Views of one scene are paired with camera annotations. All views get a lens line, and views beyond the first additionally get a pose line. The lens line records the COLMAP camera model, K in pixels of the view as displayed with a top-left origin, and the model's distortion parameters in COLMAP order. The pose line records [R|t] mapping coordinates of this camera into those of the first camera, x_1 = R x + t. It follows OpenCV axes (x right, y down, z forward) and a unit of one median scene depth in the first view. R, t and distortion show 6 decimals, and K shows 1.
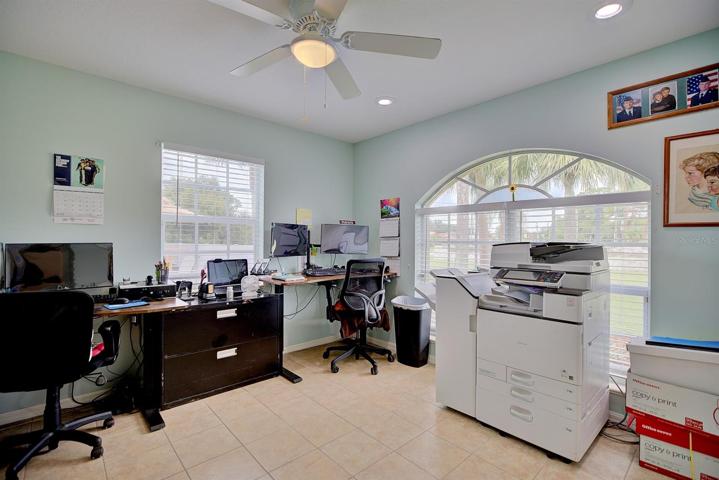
lens RADIAL K [[330.6, 0, 360.6], [0, 330.6, 240.6], [0, 0, 1]] dist [0.002374, -0.000394]
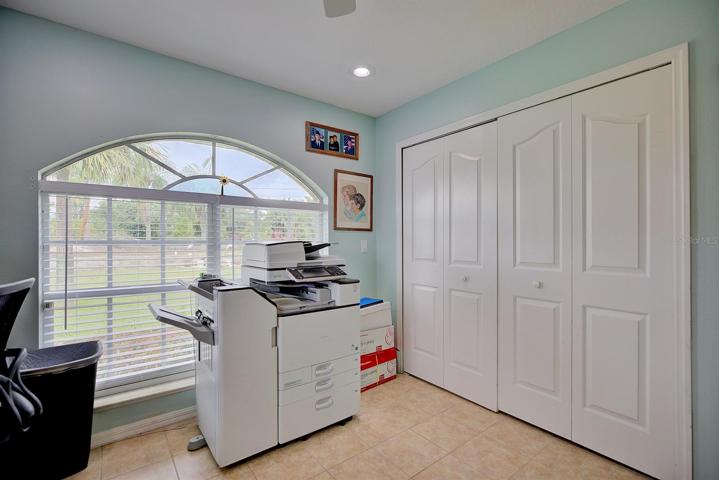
lens RADIAL K [[330.6, 0, 360.8], [0, 330.6, 238.7], [0, 0, 1]] dist [0.002374, -0.000394]
pose [[0.077692, -0.000222, 0.996977, -0.526296], [0.003892, 0.999992, -0.000080, -0.001059], [-0.996970, 0.003887, 0.077692, 0.757867]]
